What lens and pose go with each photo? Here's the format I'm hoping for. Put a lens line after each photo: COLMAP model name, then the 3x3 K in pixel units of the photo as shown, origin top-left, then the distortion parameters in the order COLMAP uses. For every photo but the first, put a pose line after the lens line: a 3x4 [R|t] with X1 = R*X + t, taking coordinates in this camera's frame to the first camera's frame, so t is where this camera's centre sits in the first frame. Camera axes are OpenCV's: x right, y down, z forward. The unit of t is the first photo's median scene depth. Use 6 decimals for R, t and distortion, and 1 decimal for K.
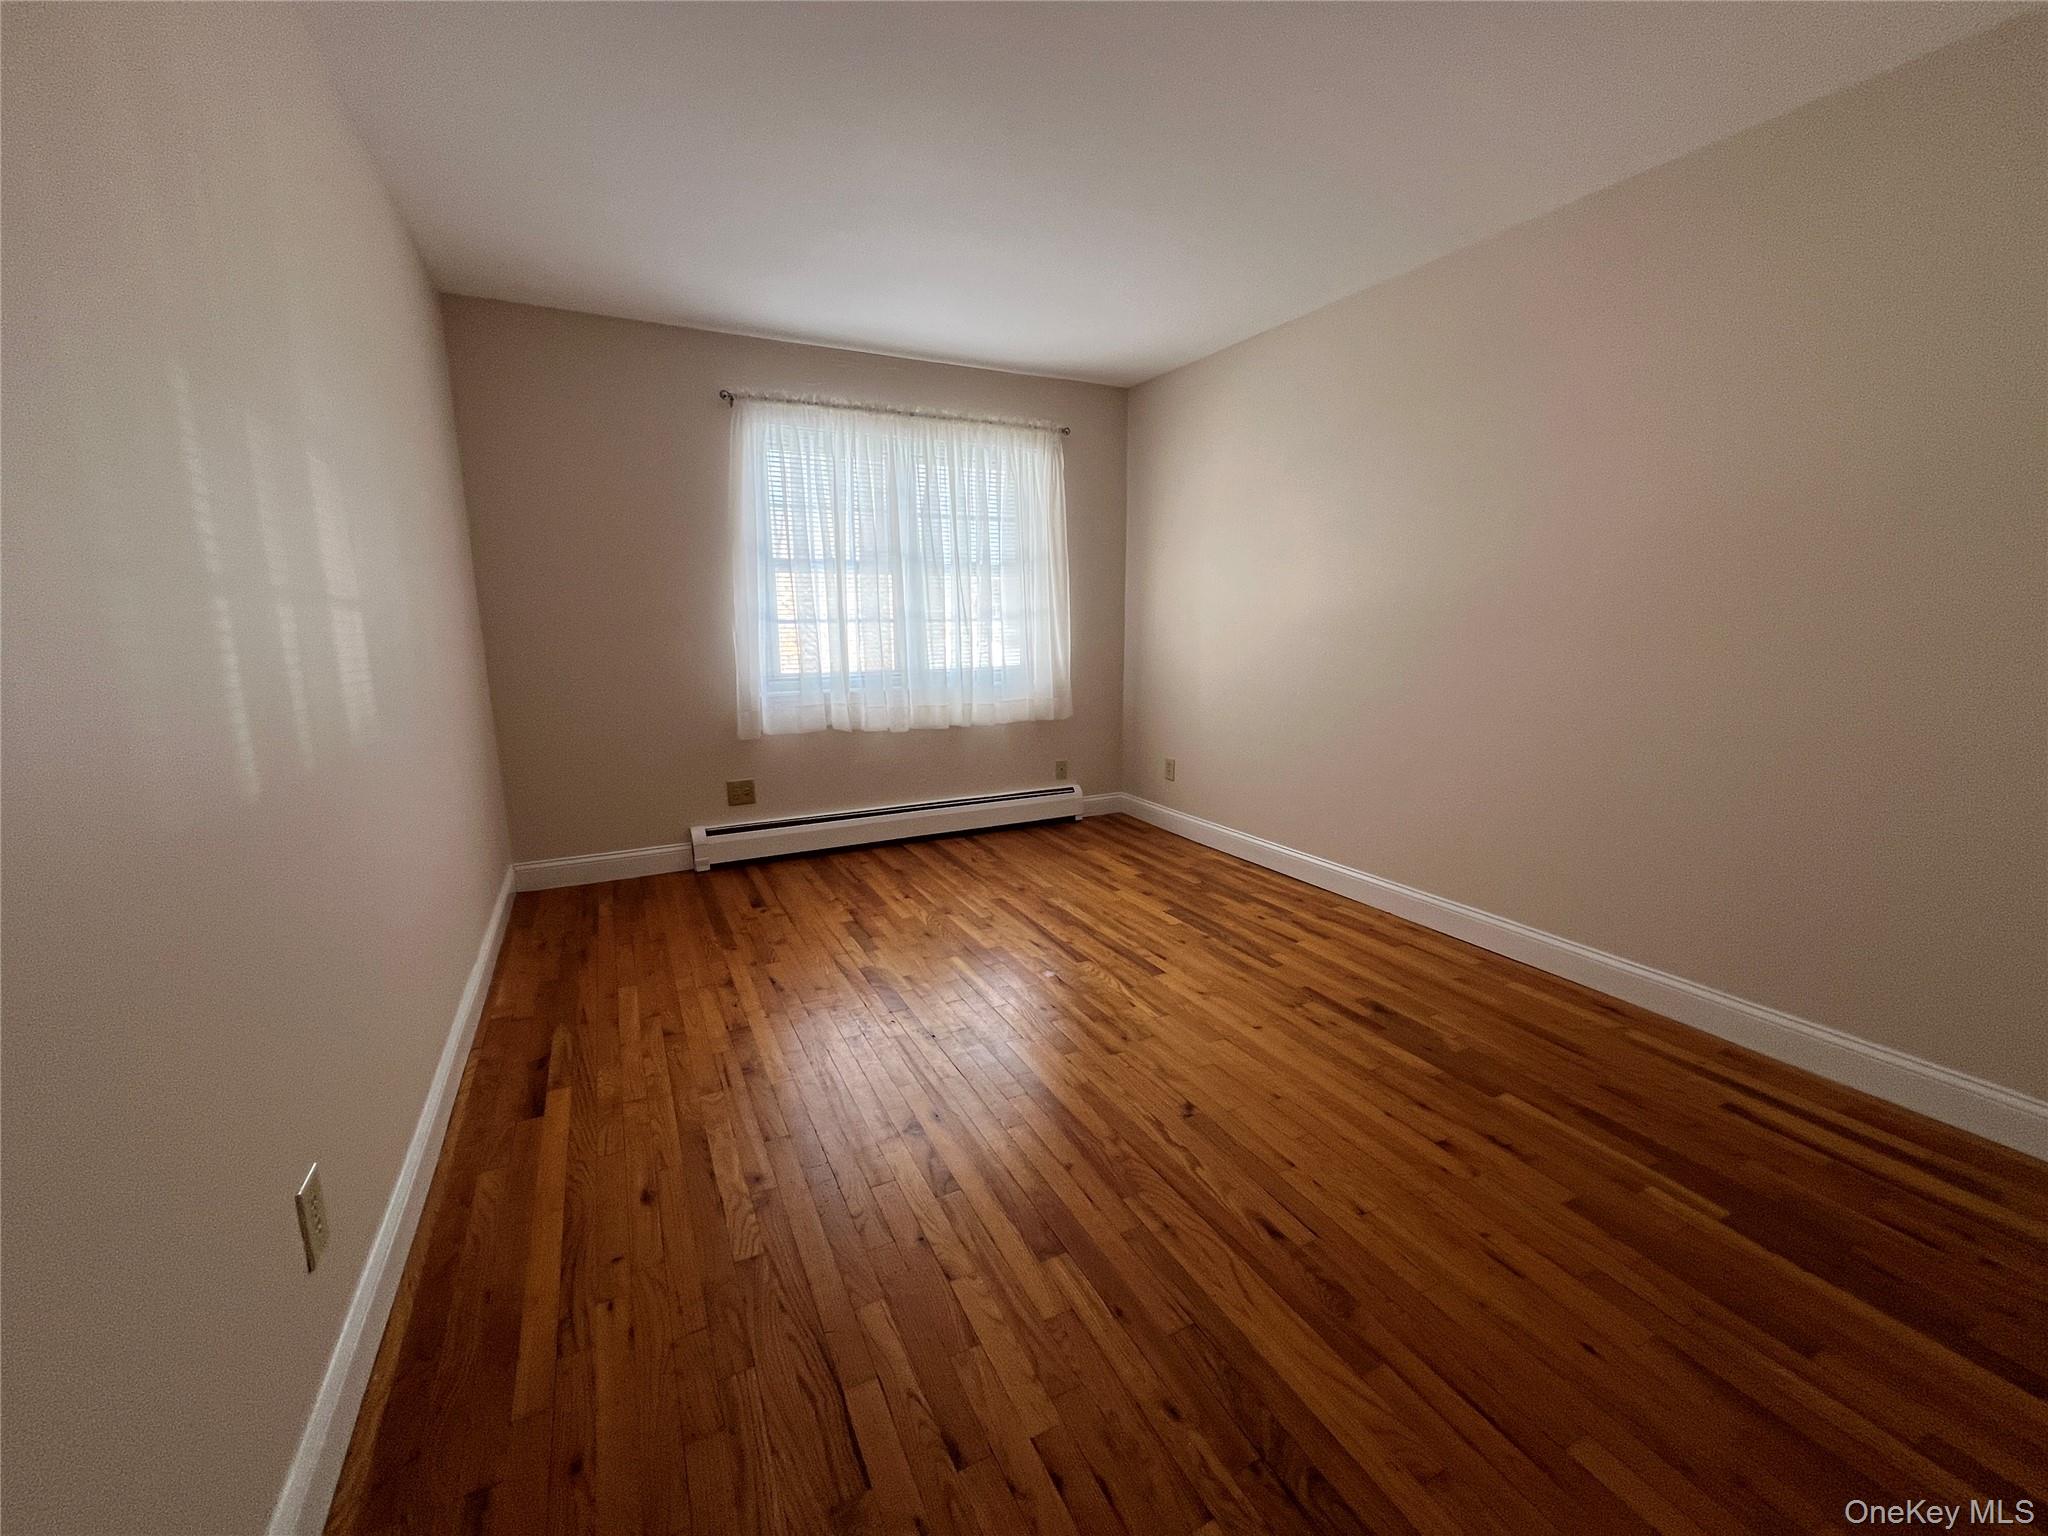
lens RADIAL K [[825.3, 0, 1024.0], [0, 825.3, 768.0], [0, 0, 1]] dist [-0.001950, 0.000830]
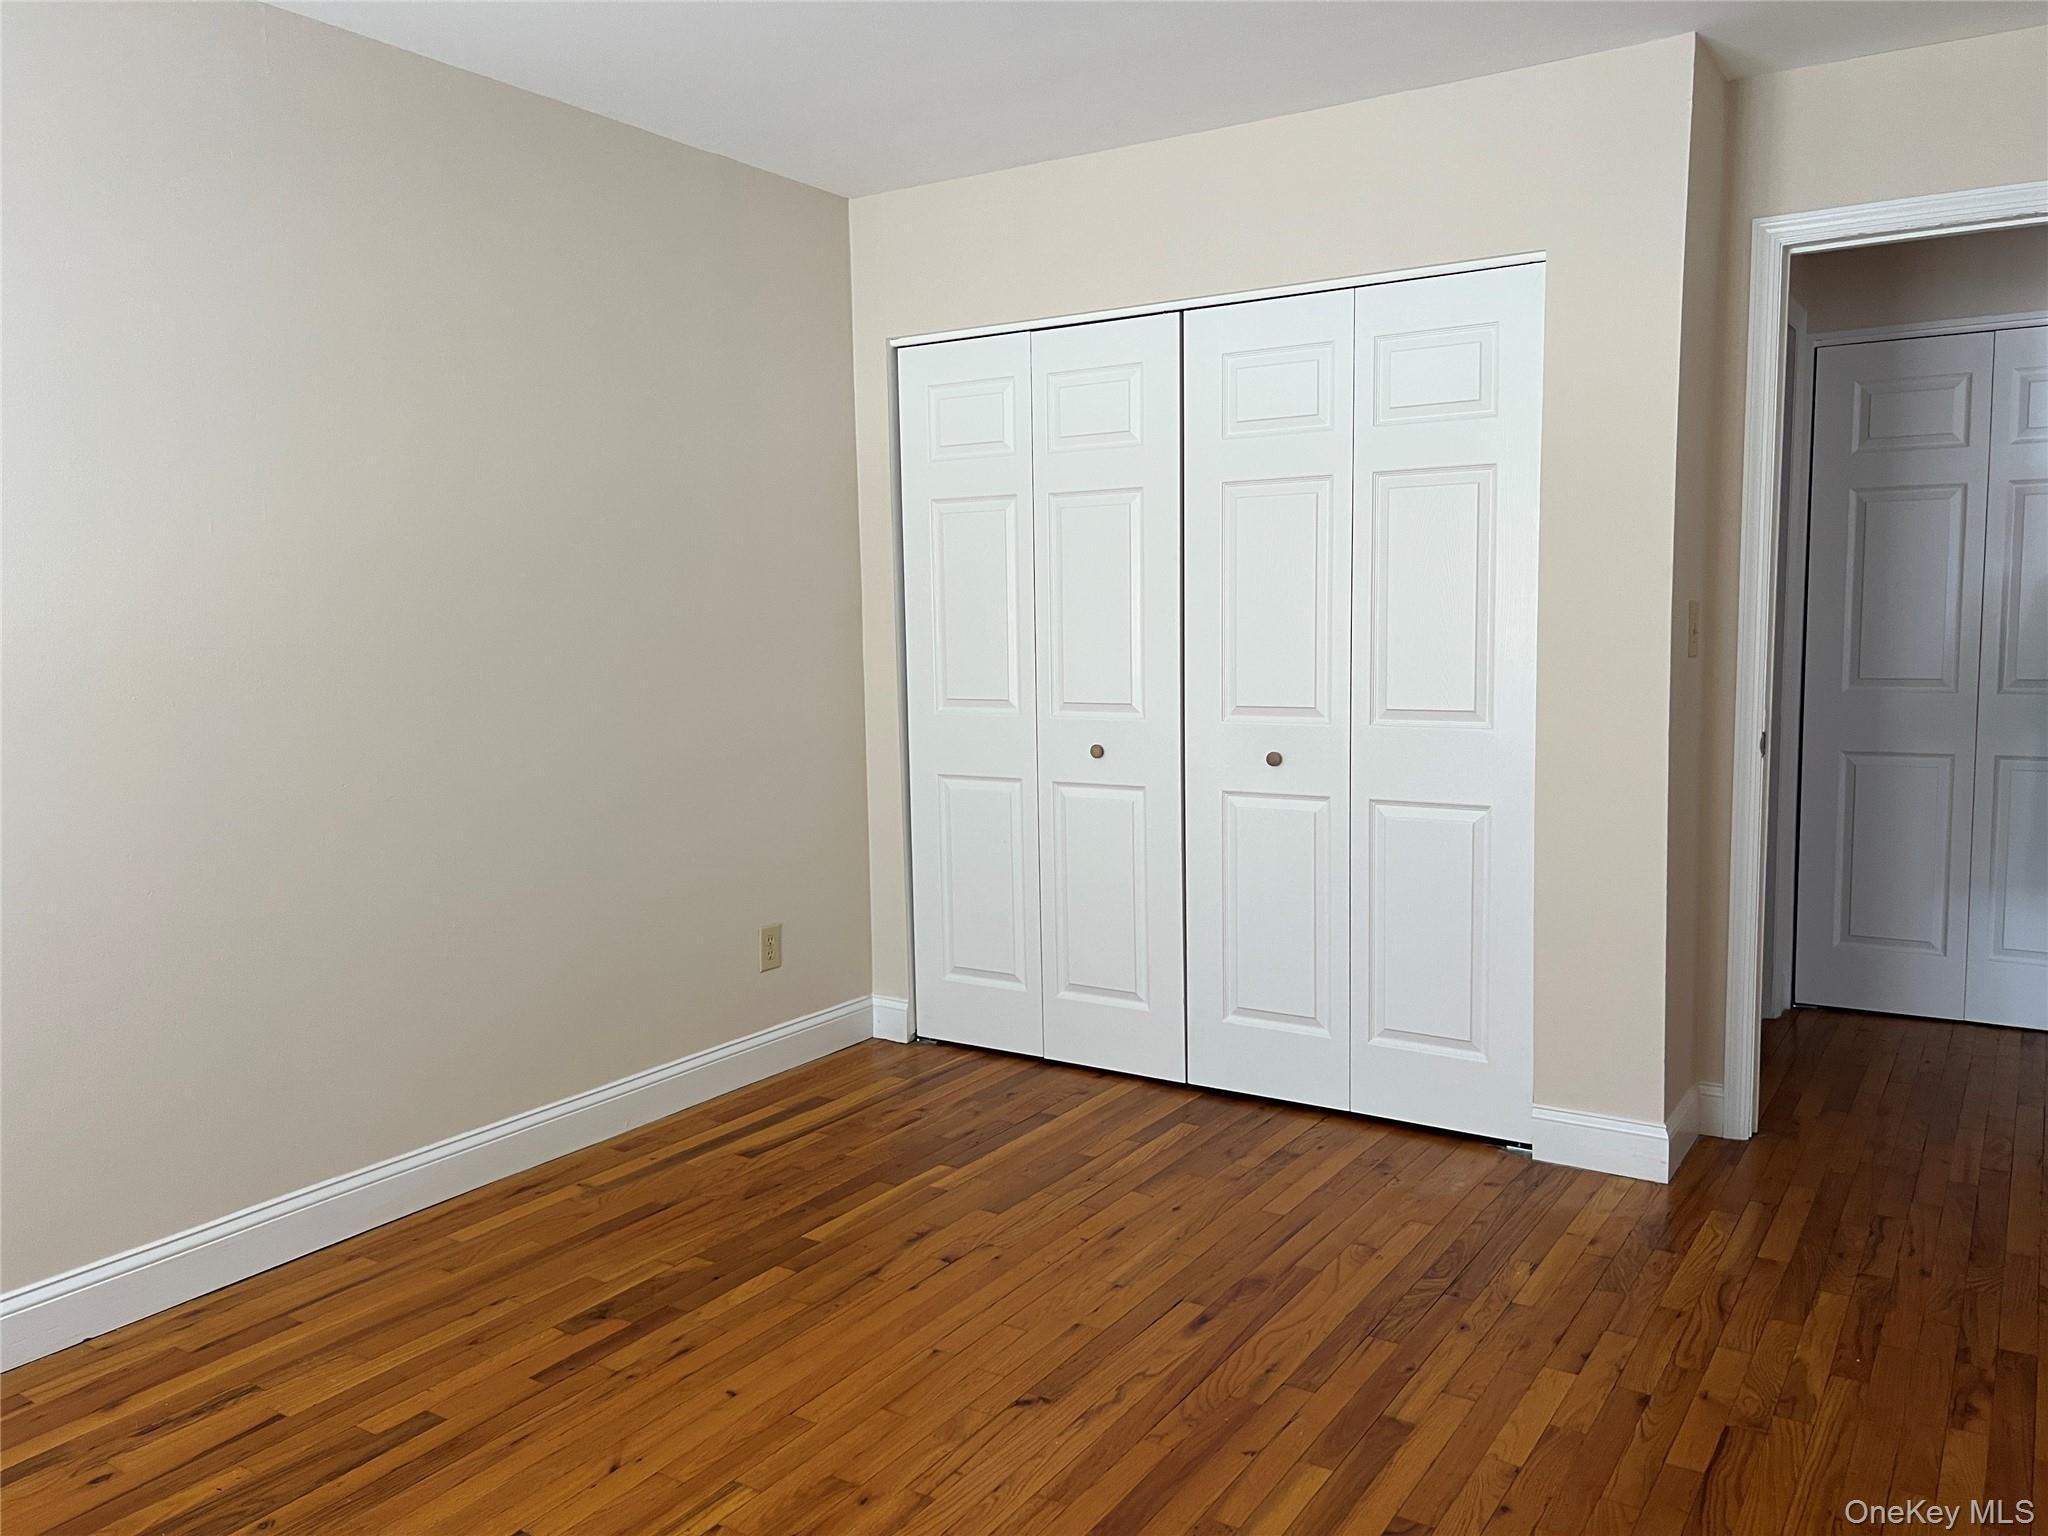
lens RADIAL K [[1561.5, 0, 1024.0], [0, 1561.5, 768.0], [0, 0, 1]] dist [0.078831, -0.010714]
pose [[-0.501627, -0.085435, 0.860855, -0.773588], [0.167433, 0.966707, 0.193504, -0.298678], [-0.848726, 0.241202, -0.470622, 1.341178]]
